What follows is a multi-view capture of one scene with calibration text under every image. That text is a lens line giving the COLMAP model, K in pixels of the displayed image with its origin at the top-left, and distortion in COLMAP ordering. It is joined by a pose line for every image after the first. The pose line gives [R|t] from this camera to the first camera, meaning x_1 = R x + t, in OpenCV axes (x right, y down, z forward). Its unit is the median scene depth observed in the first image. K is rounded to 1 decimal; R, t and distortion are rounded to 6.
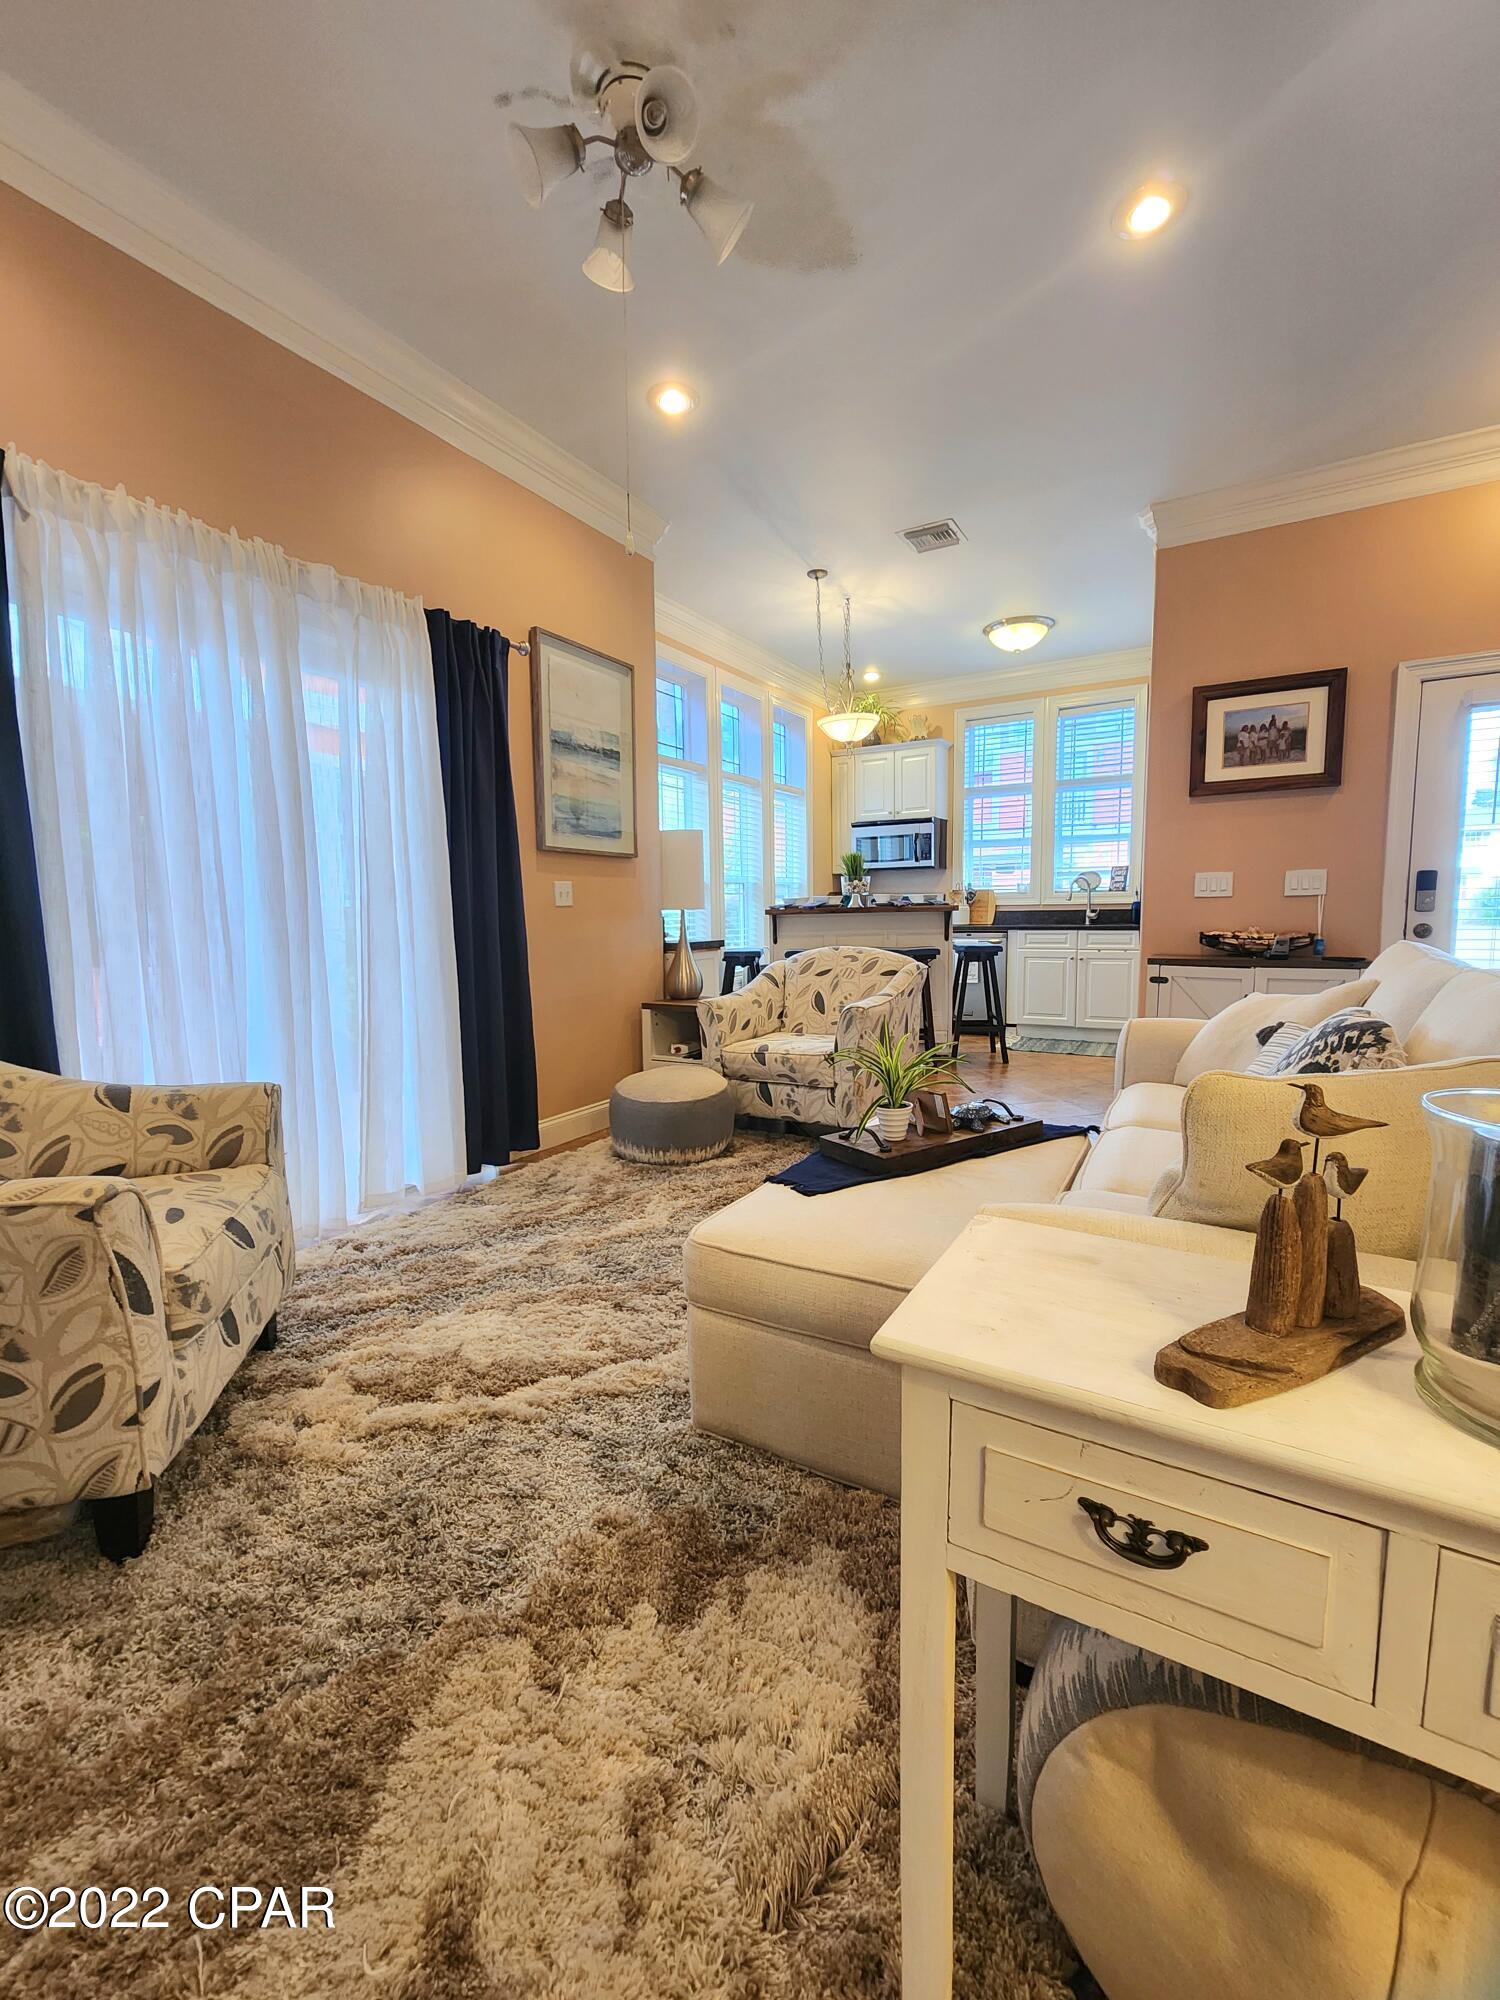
lens RADIAL K [[823.7, 0, 750.0], [0, 823.7, 1000.0], [0, 0, 1]] dist [0.000026, 0.000714]
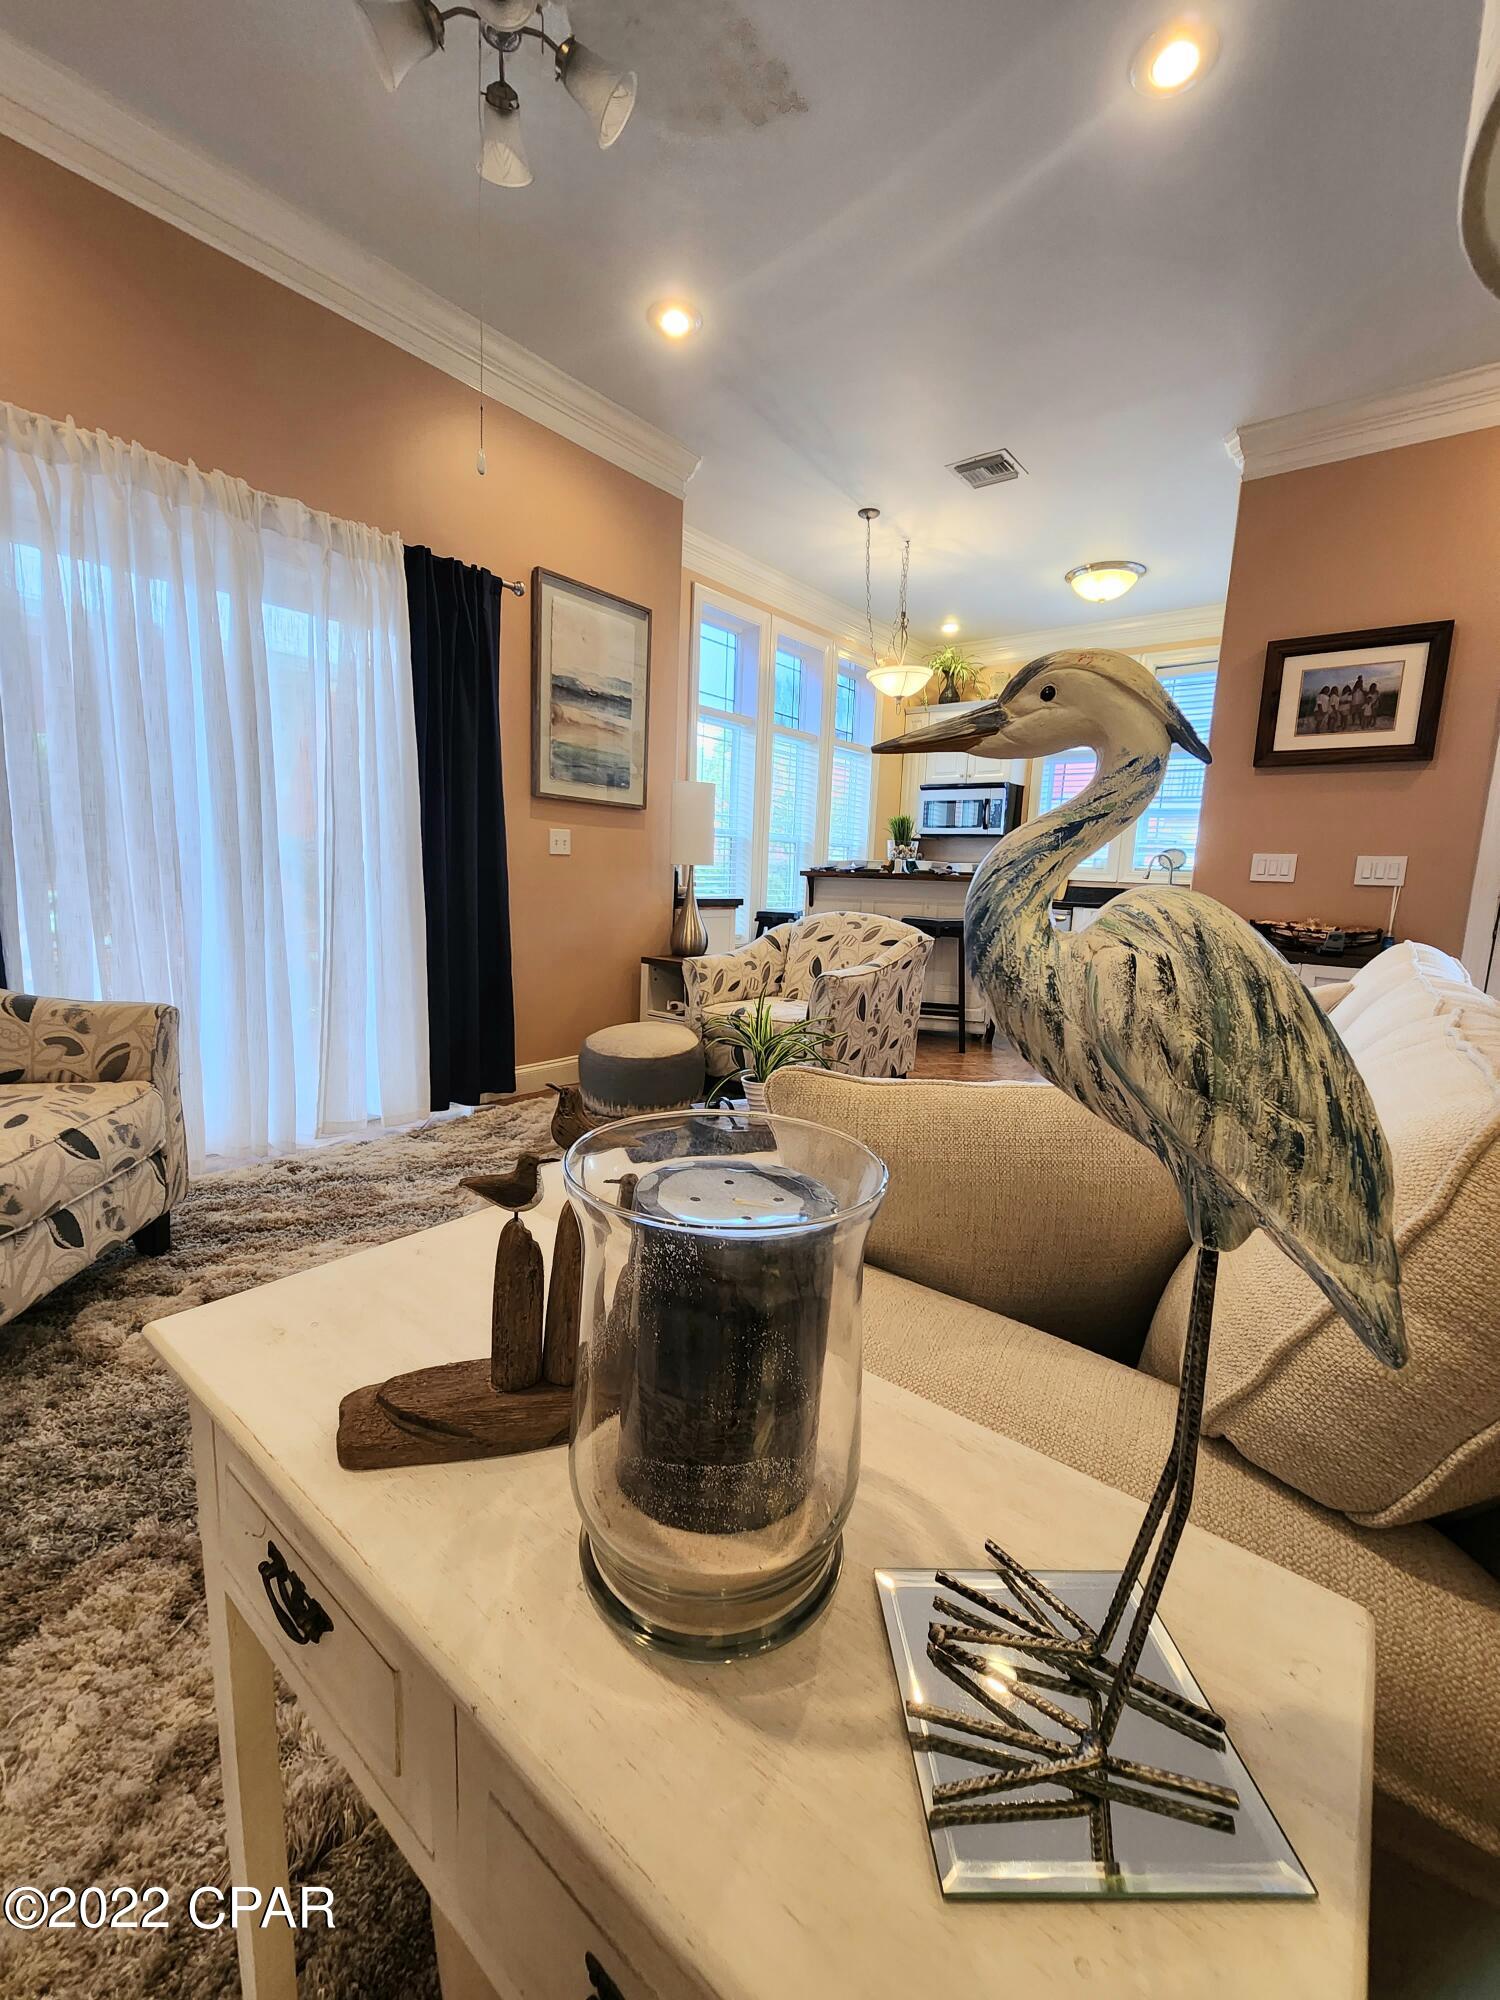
lens RADIAL K [[823.7, 0, 750.0], [0, 823.7, 1000.0], [0, 0, 1]] dist [0.000026, 0.000714]
pose [[0.987729, 0.075759, -0.136569, 0.159005], [-0.069206, 0.996240, 0.052116, -0.006102], [0.140004, -0.042025, 0.989259, 0.039672]]
